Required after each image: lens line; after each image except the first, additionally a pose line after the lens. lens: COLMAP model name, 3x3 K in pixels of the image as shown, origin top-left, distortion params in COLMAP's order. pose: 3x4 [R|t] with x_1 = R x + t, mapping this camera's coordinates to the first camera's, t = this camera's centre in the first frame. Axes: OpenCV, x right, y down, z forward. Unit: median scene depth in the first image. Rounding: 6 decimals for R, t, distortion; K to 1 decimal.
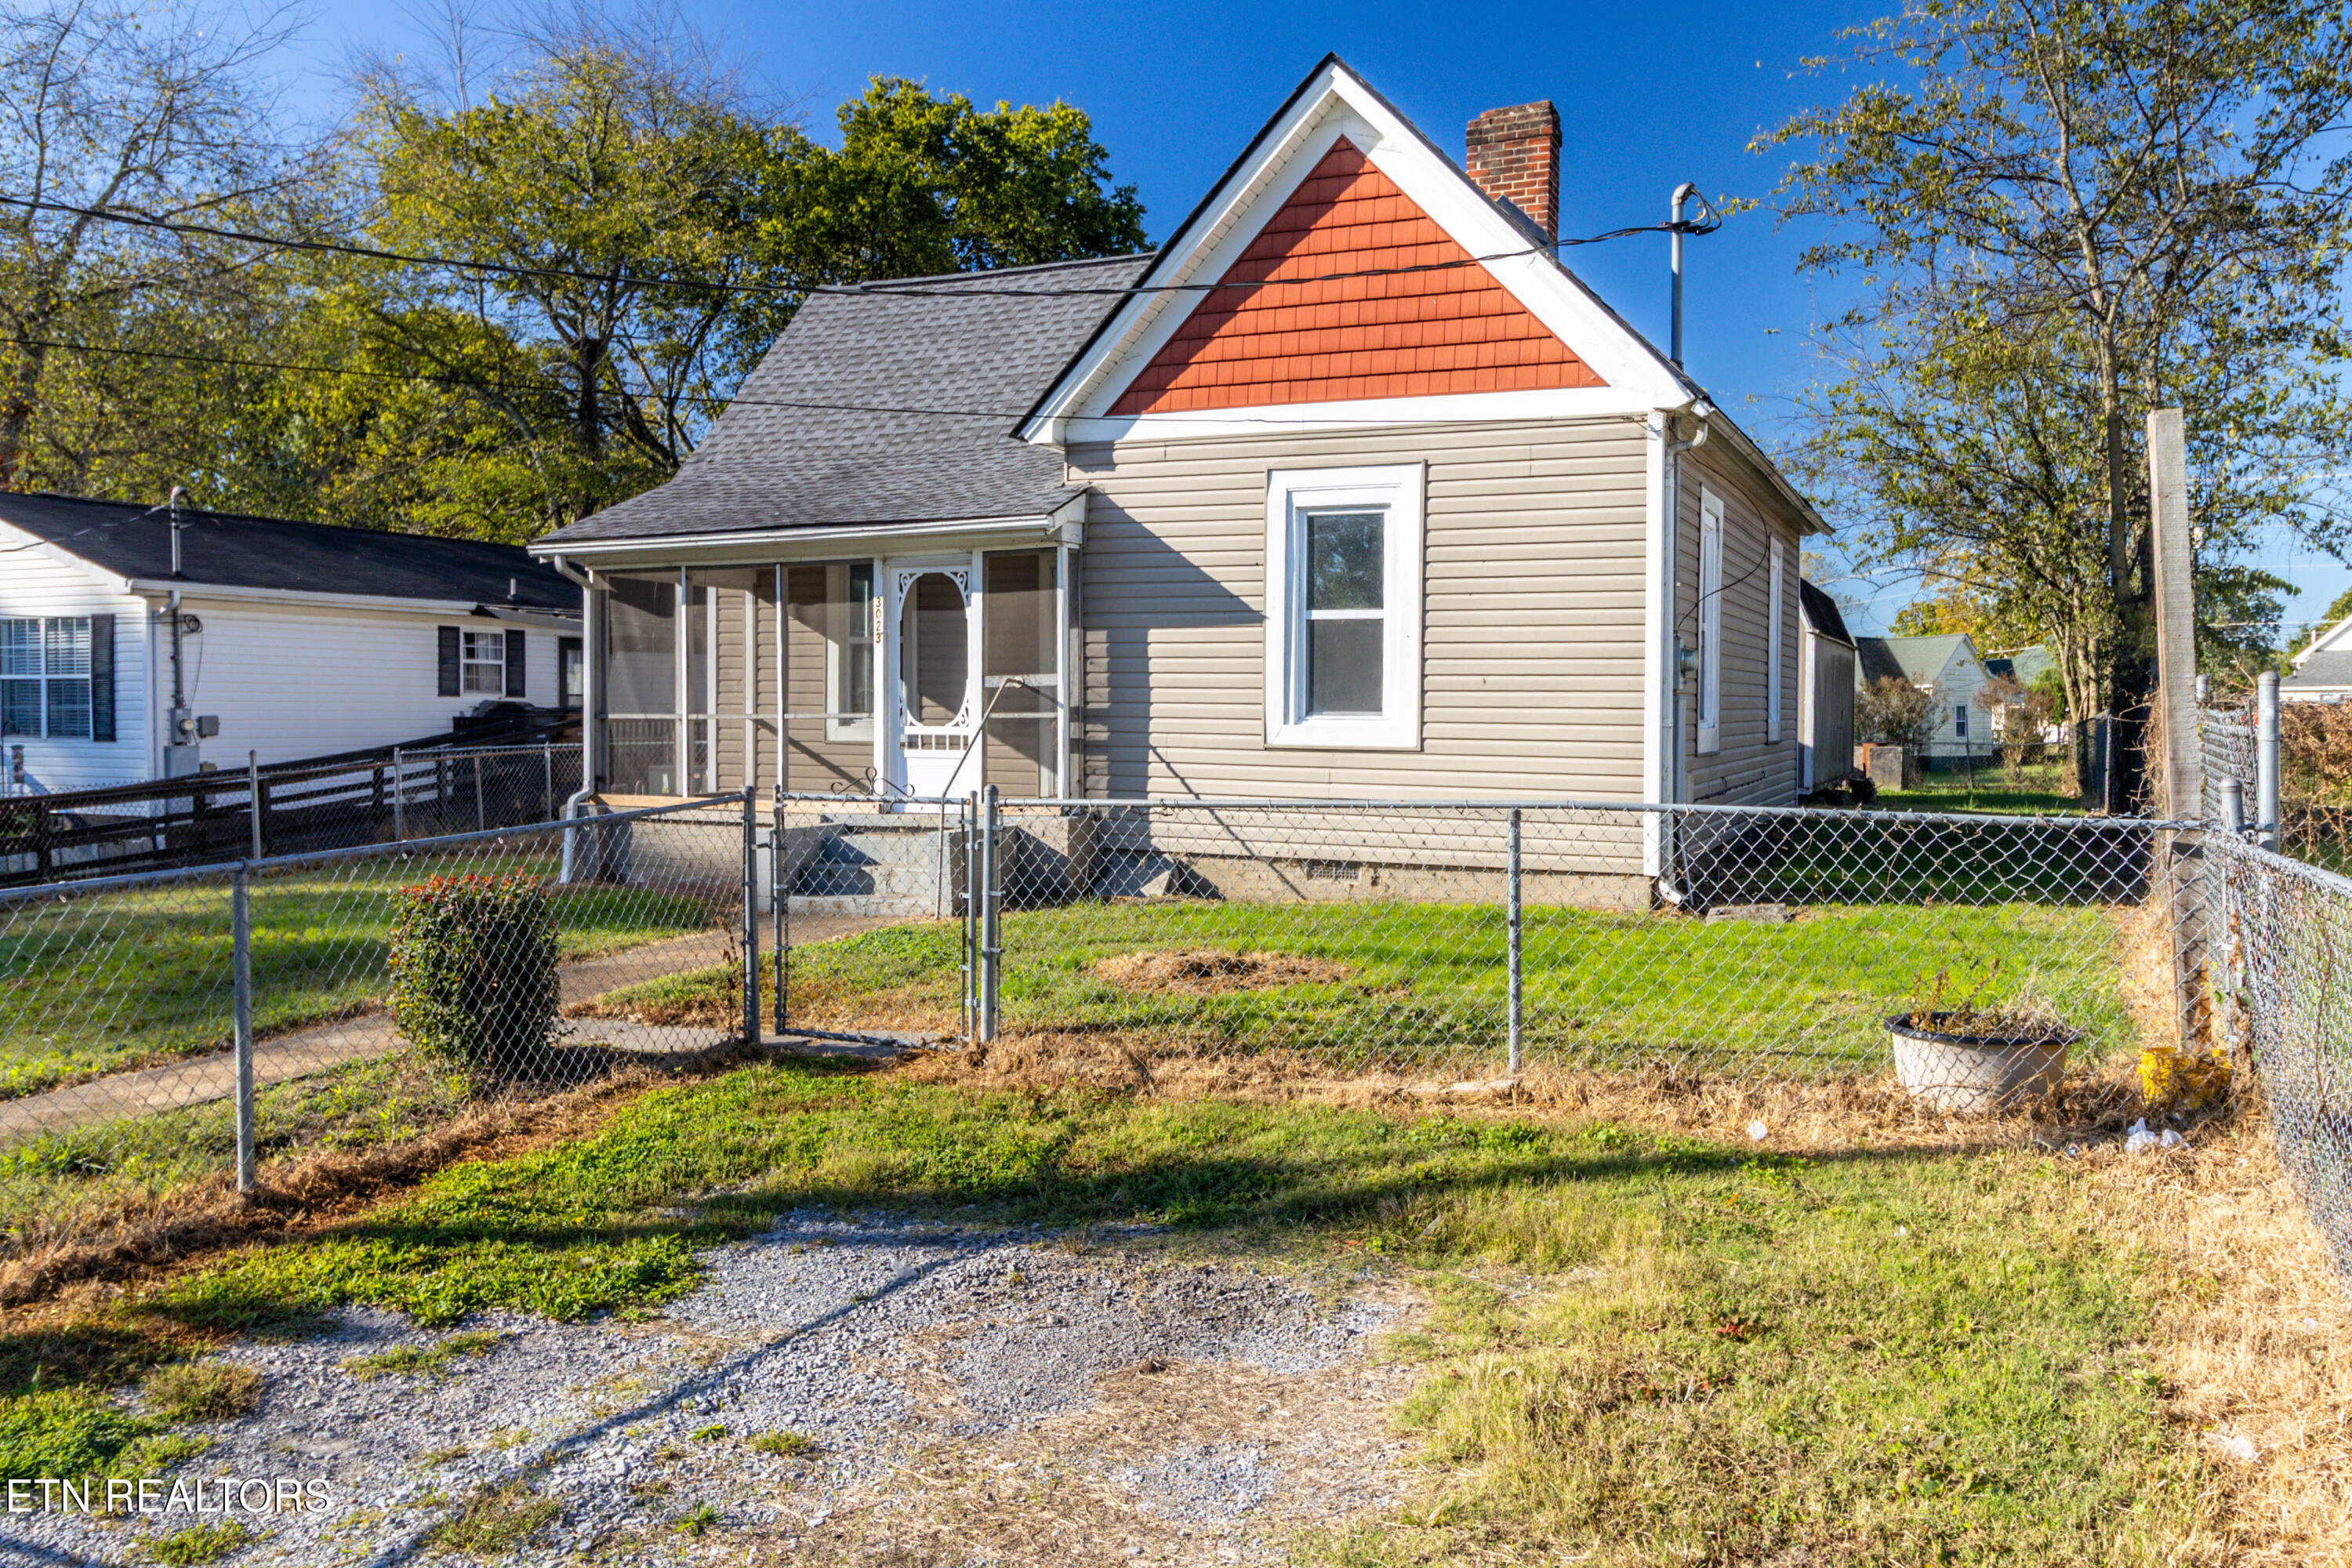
lens RADIAL K [[1875.4, 0, 1330.8], [0, 1875.4, 776.2], [0, 0, 1]] dist [0.001792, -0.002404]
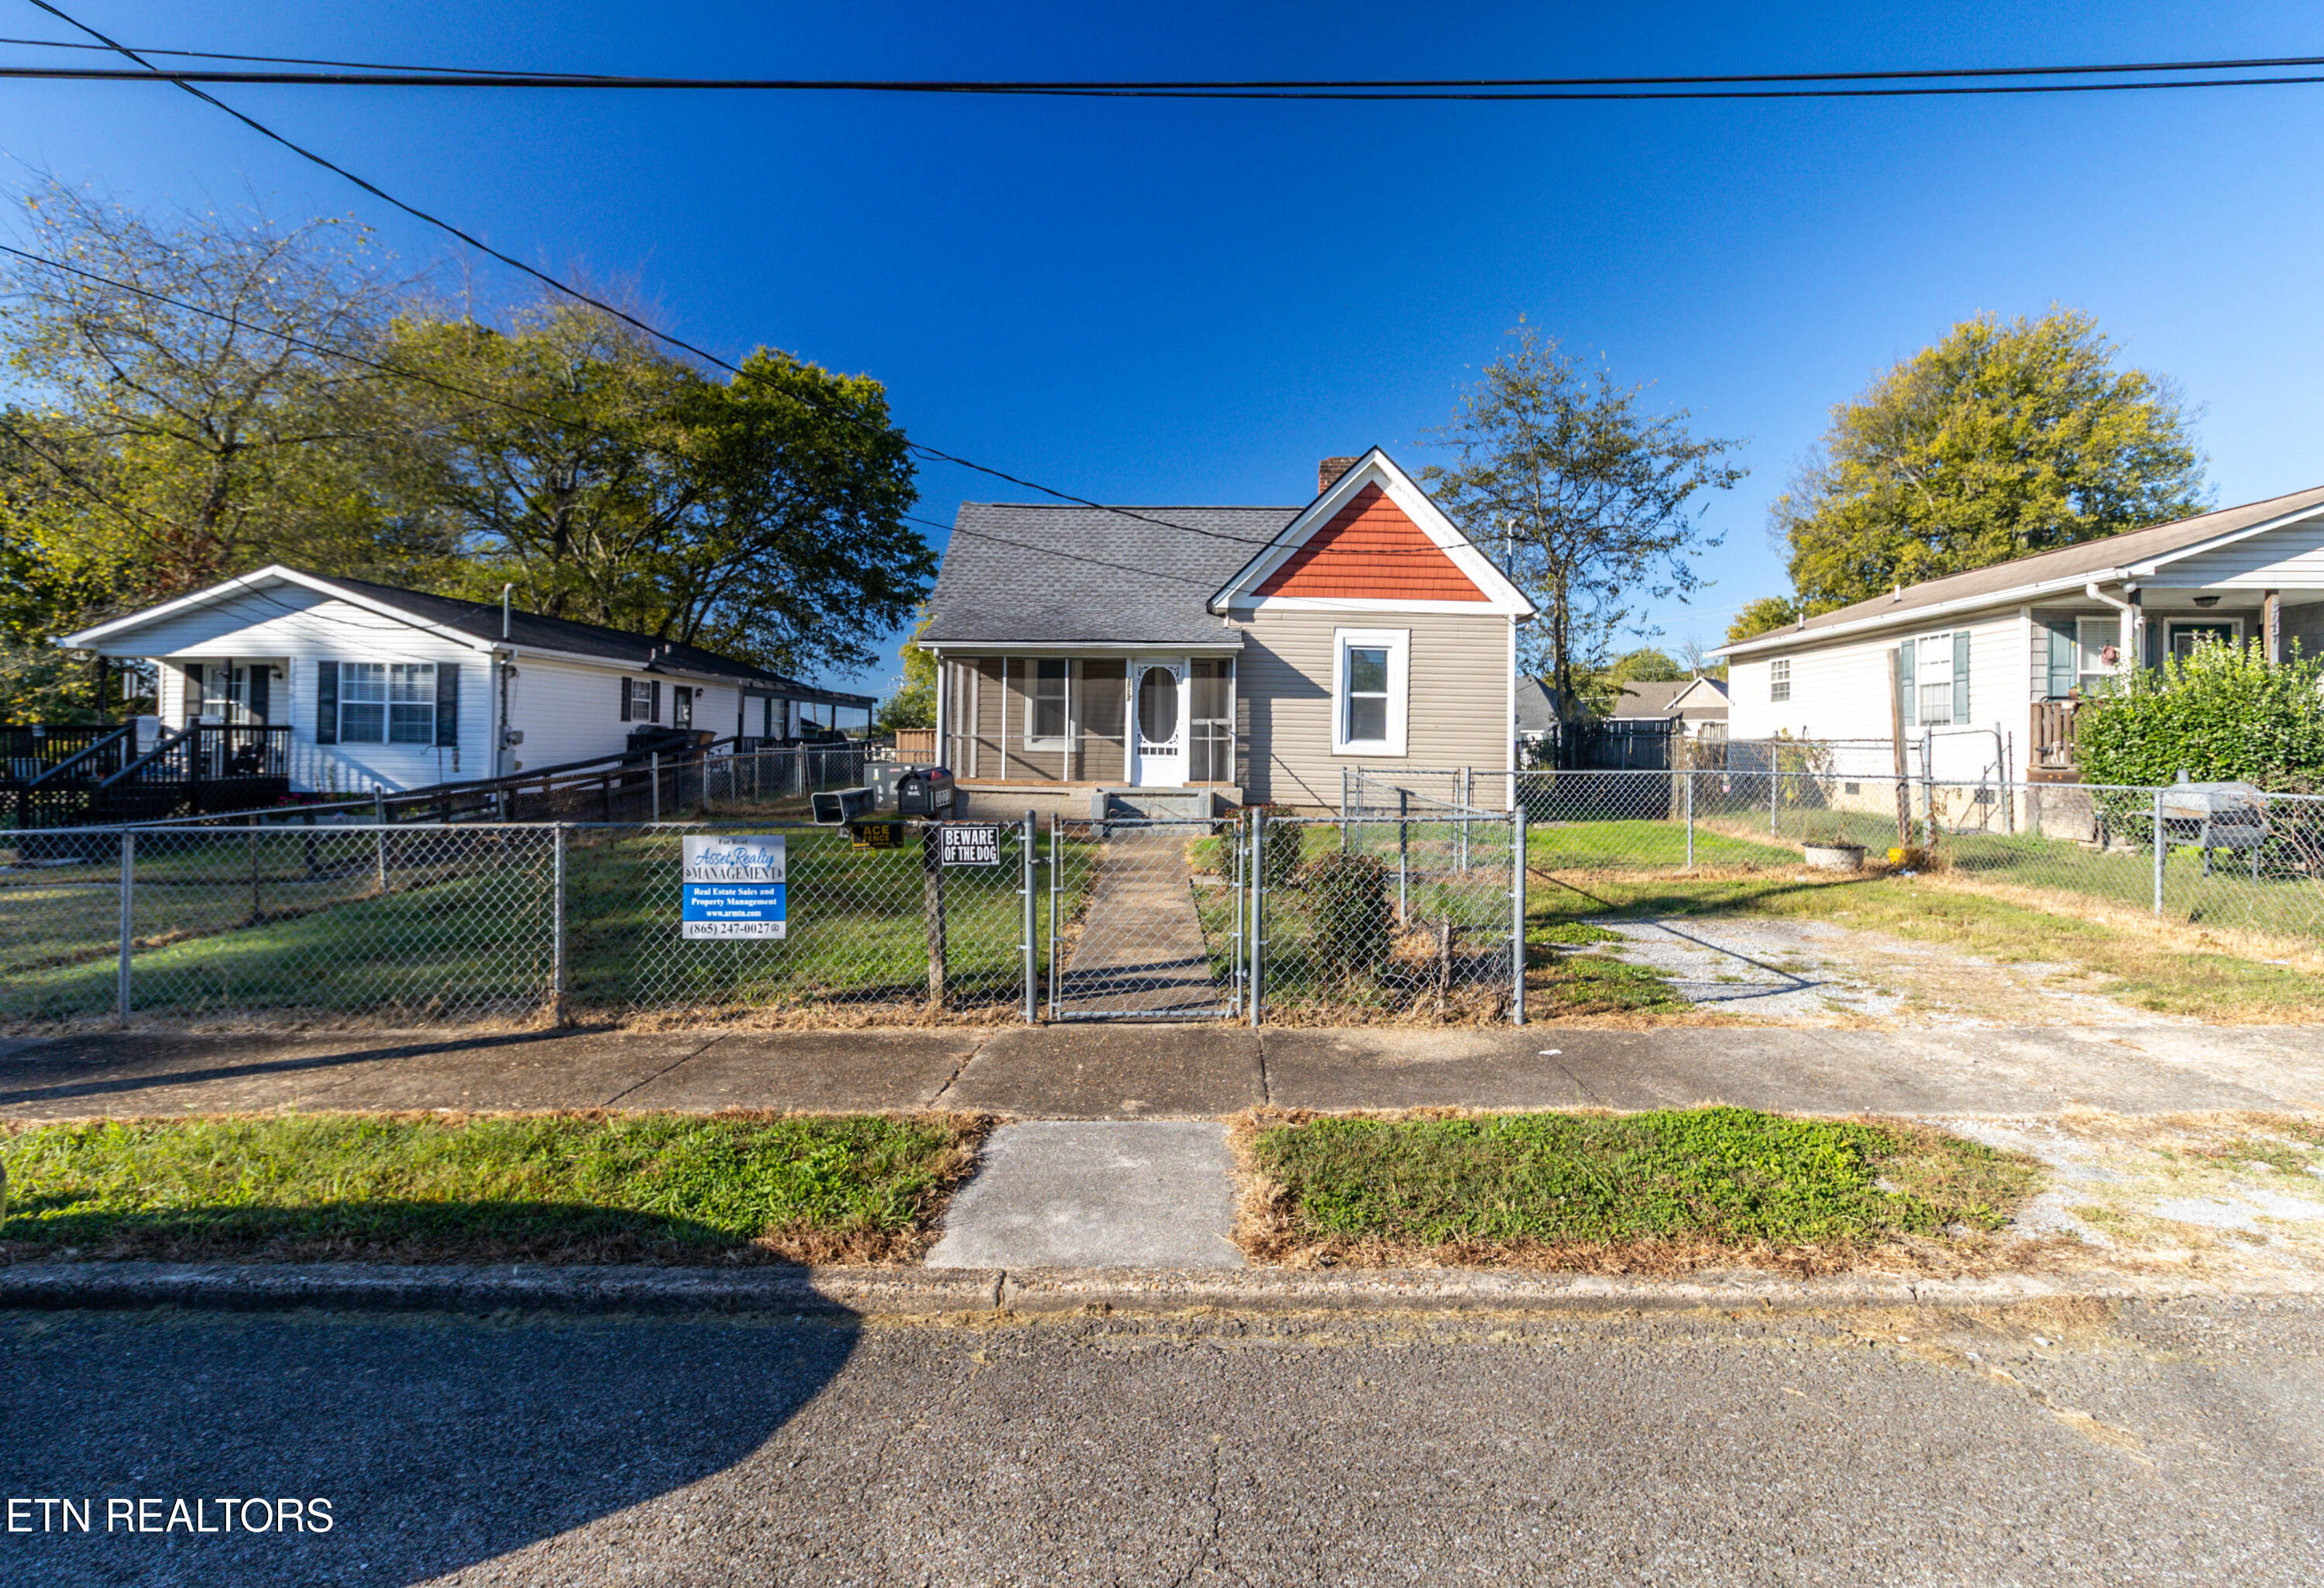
lens RADIAL K [[1100.0, 0, 1288.0], [0, 1100.0, 736.2], [0, 0, 1]] dist [-0.001924, -0.000036]
pose [[0.912555, 0.016176, 0.408634, -0.589813], [0.000525, 0.999170, -0.040723, 0.014287], [-0.408954, 0.037376, 0.911789, -0.132846]]
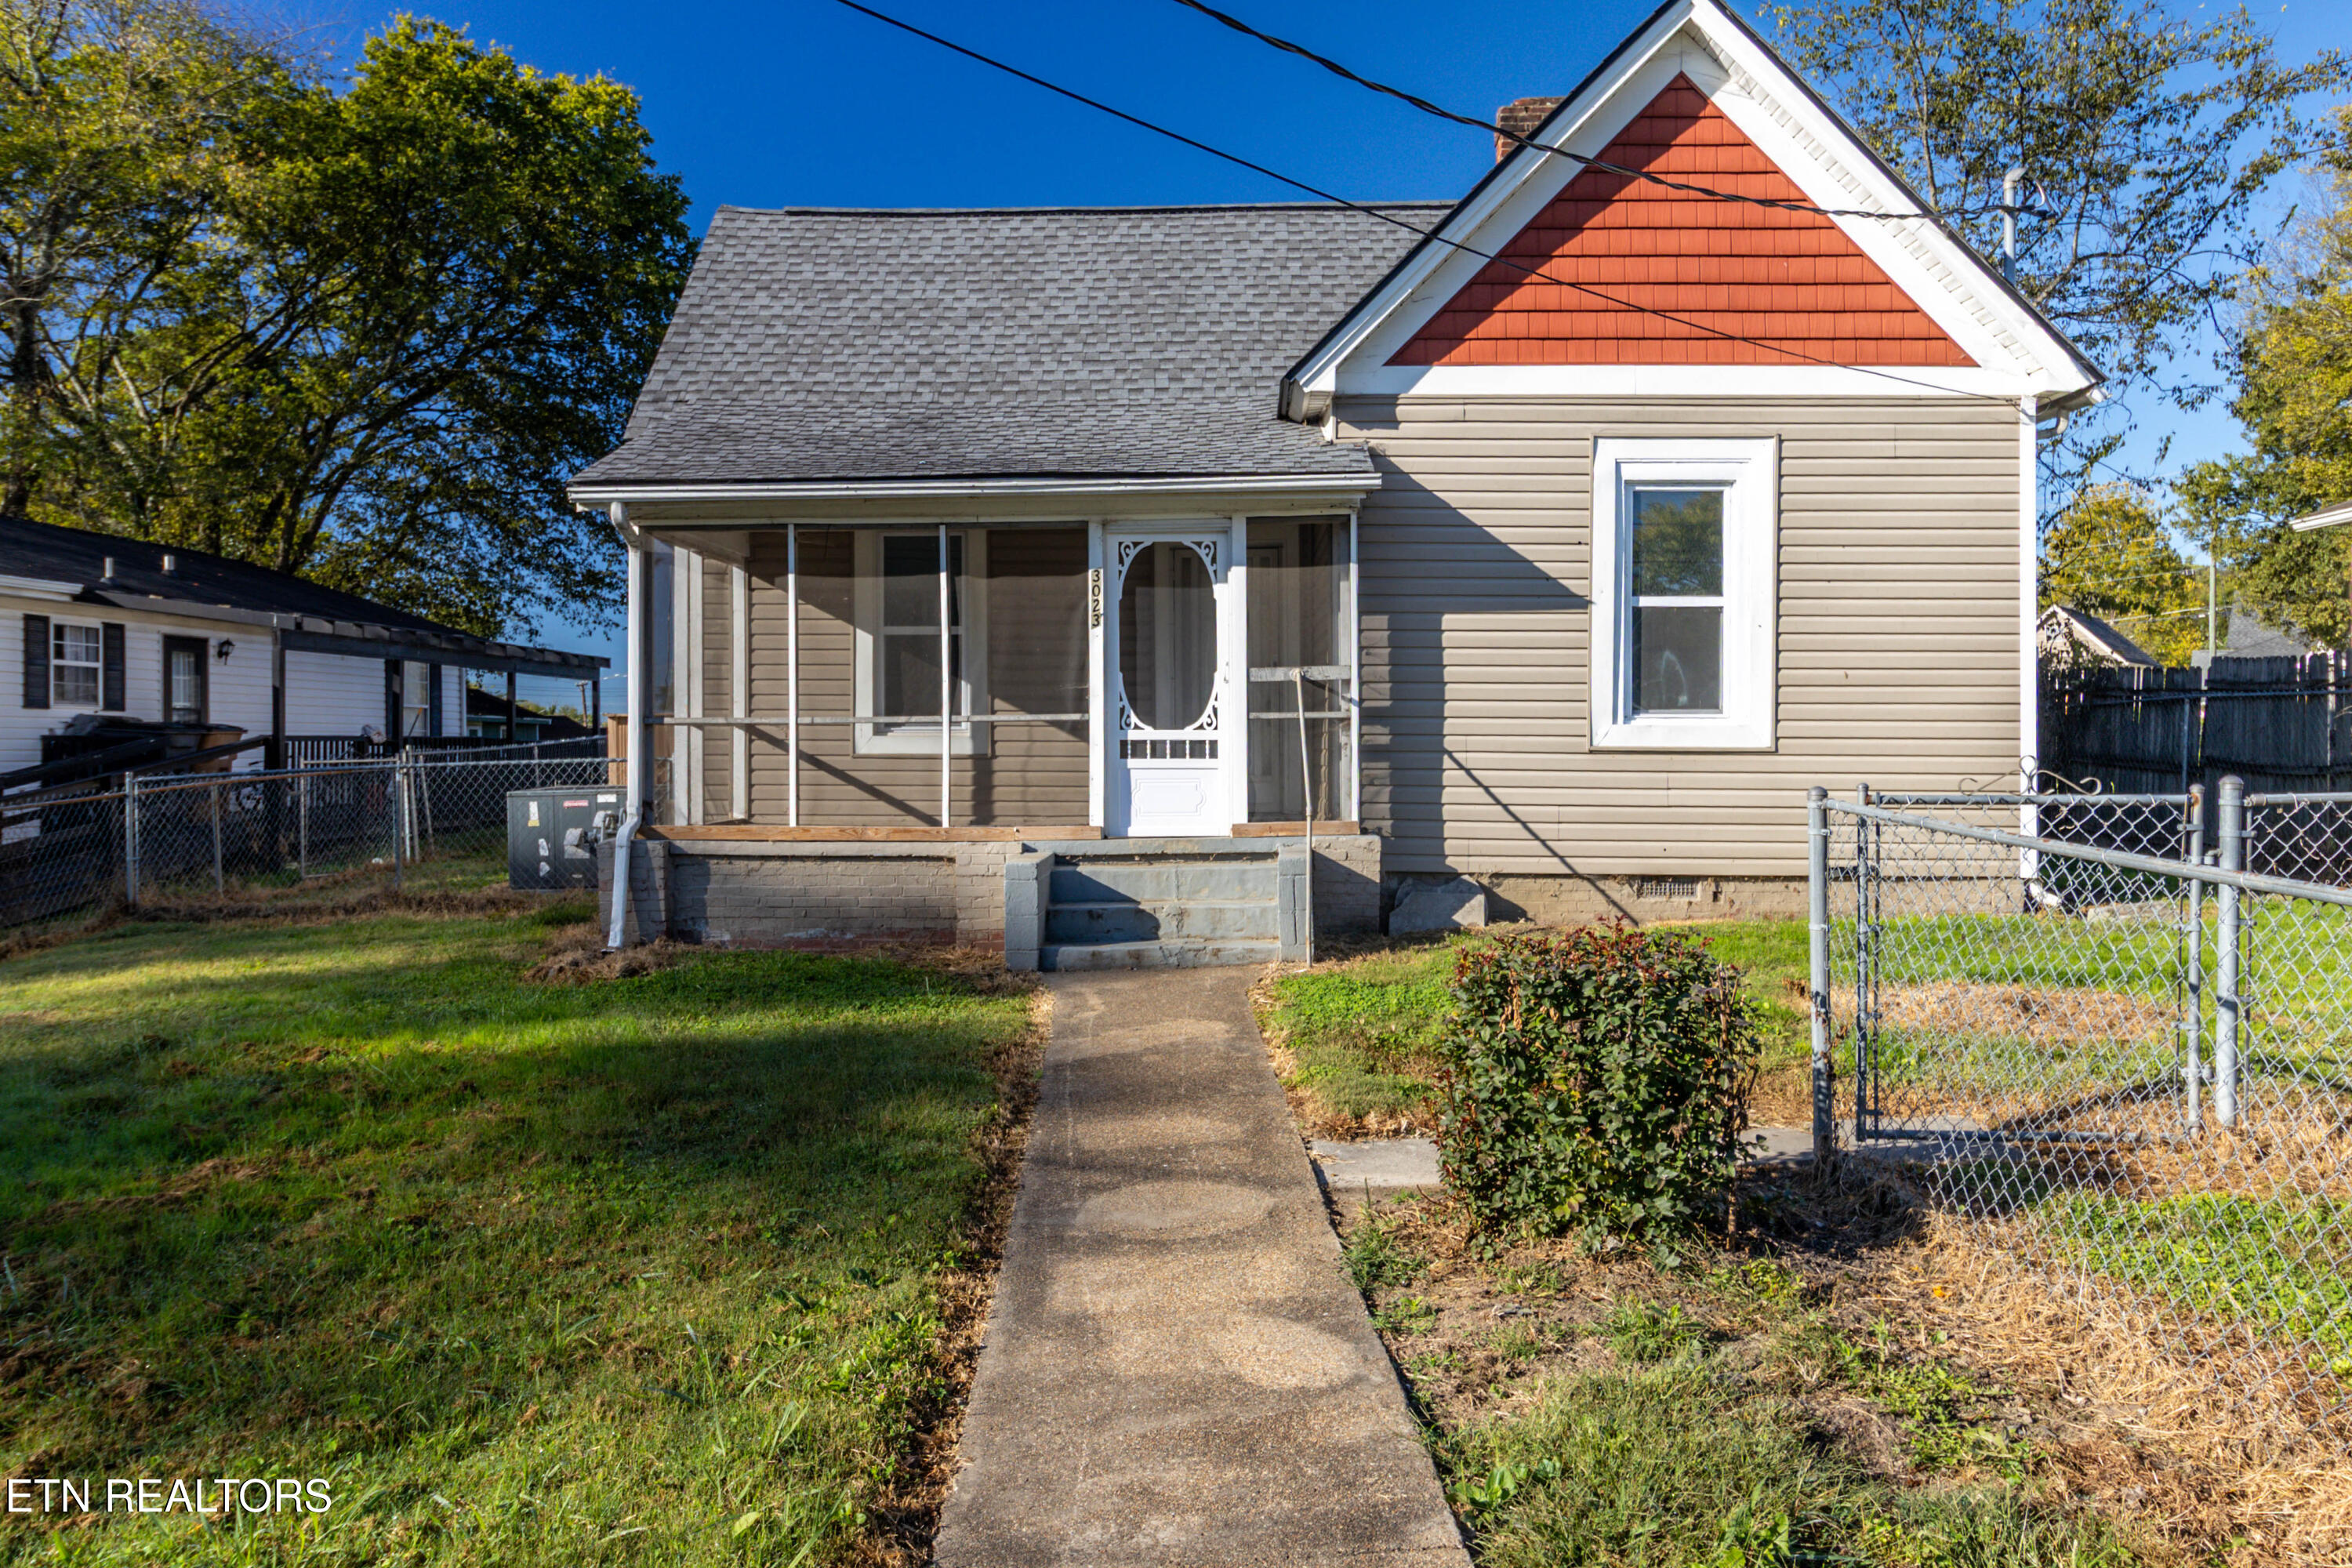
lens RADIAL K [[1692.6, 0, 1295.6], [0, 1692.6, 748.7], [0, 0, 1]] dist [0.007933, -0.008252]
pose [[0.922652, -0.008315, 0.385545, -0.464516], [0.019692, 0.999479, -0.025570, 0.001711], [-0.385132, 0.031184, 0.922335, 0.314129]]
